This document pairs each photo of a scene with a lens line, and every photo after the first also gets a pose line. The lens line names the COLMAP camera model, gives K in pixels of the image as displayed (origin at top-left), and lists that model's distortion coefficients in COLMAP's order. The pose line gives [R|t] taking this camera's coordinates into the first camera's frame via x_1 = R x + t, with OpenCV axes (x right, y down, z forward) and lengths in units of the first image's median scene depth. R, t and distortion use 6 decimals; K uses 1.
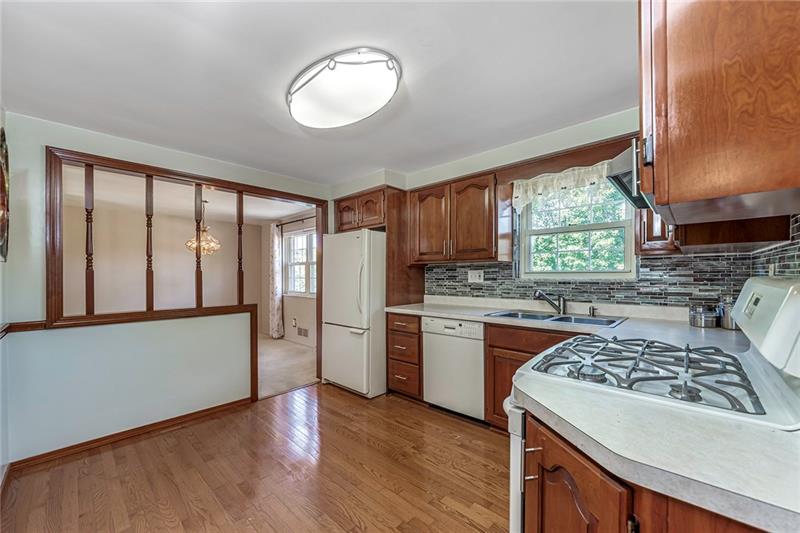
lens RADIAL K [[314.1, 0, 396.3], [0, 314.1, 275.7], [0, 0, 1]] dist [-0.002856, -0.001656]
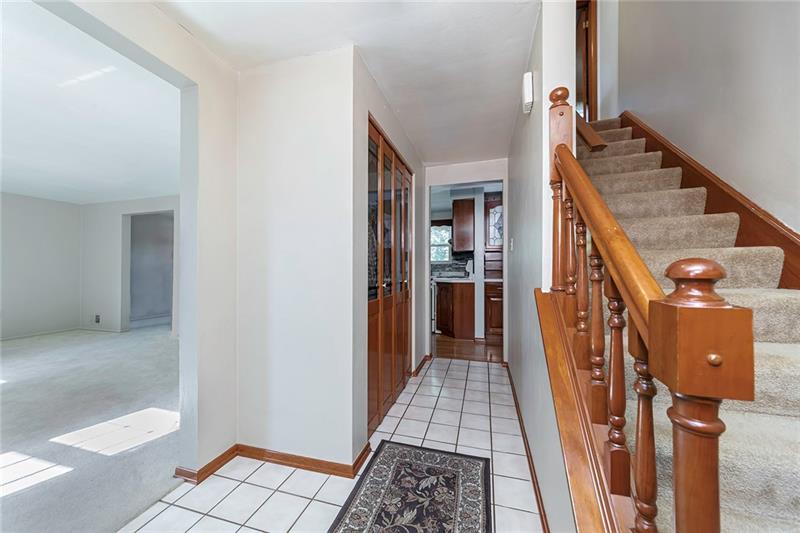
lens RADIAL K [[283.3, 0, 402.3], [0, 283.3, 266.2], [0, 0, 1]] dist [-0.000308, -0.000001]
pose [[0.885808, 0.006330, 0.464008, -0.770031], [-0.001330, 0.999937, -0.011102, 0.054368], [-0.464050, 0.009217, 0.885761, -0.999517]]
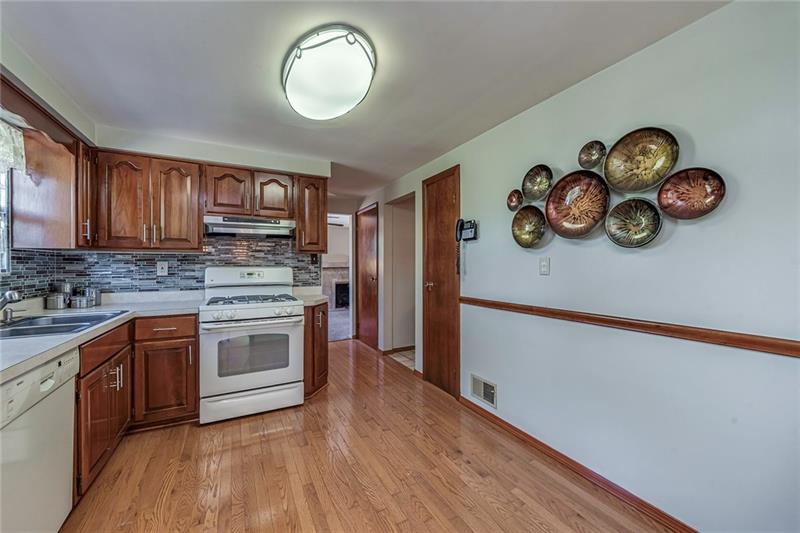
lens RADIAL K [[314.1, 0, 403.2], [0, 314.1, 262.3], [0, 0, 1]] dist [-0.002856, -0.001656]
pose [[-0.950993, 0.012150, 0.308974, -0.448325], [0.010759, 0.999923, -0.006206, -0.001457], [-0.309025, -0.002578, -0.951050, 1.179706]]
